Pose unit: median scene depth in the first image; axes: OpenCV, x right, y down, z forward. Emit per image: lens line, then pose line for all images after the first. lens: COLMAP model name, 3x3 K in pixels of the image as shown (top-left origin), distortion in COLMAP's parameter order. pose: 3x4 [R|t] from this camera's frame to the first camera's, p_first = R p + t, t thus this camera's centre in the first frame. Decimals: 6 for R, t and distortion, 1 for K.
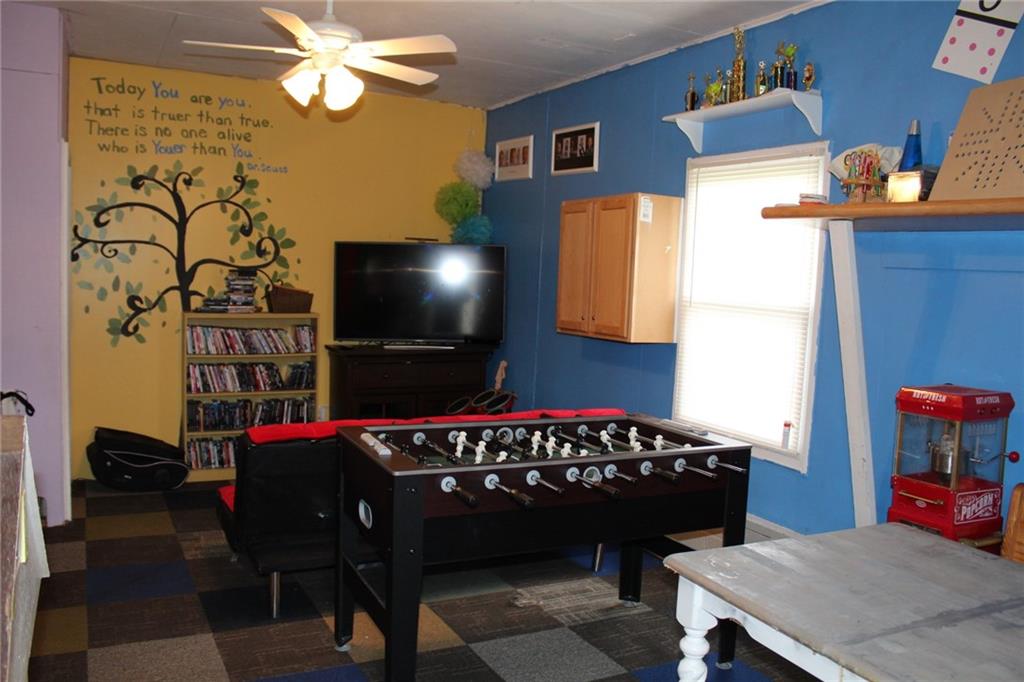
lens RADIAL K [[862.2, 0, 512.0], [0, 862.2, 341.0], [0, 0, 1]] dist [-0.168382, 0.148880]
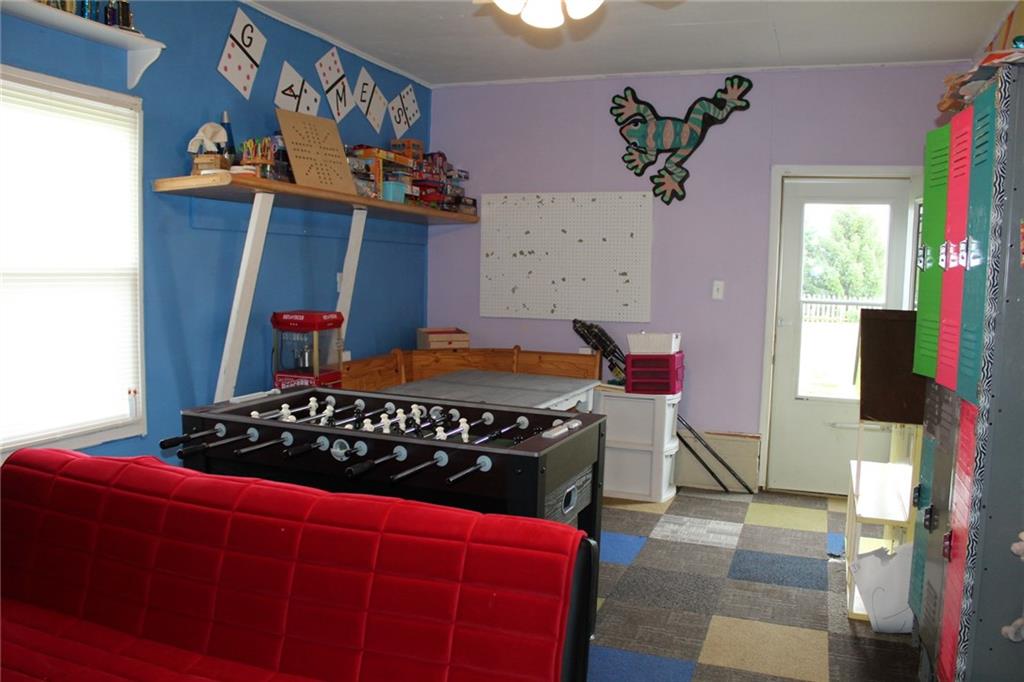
lens RADIAL K [[862.2, 0, 512.0], [0, 862.2, 341.0], [0, 0, 1]] dist [-0.168382, 0.148880]
pose [[-0.686402, -0.123563, 0.716648, -0.740682], [0.007798, 0.984152, 0.177155, -0.141527], [-0.727180, 0.127188, -0.674561, 1.536667]]
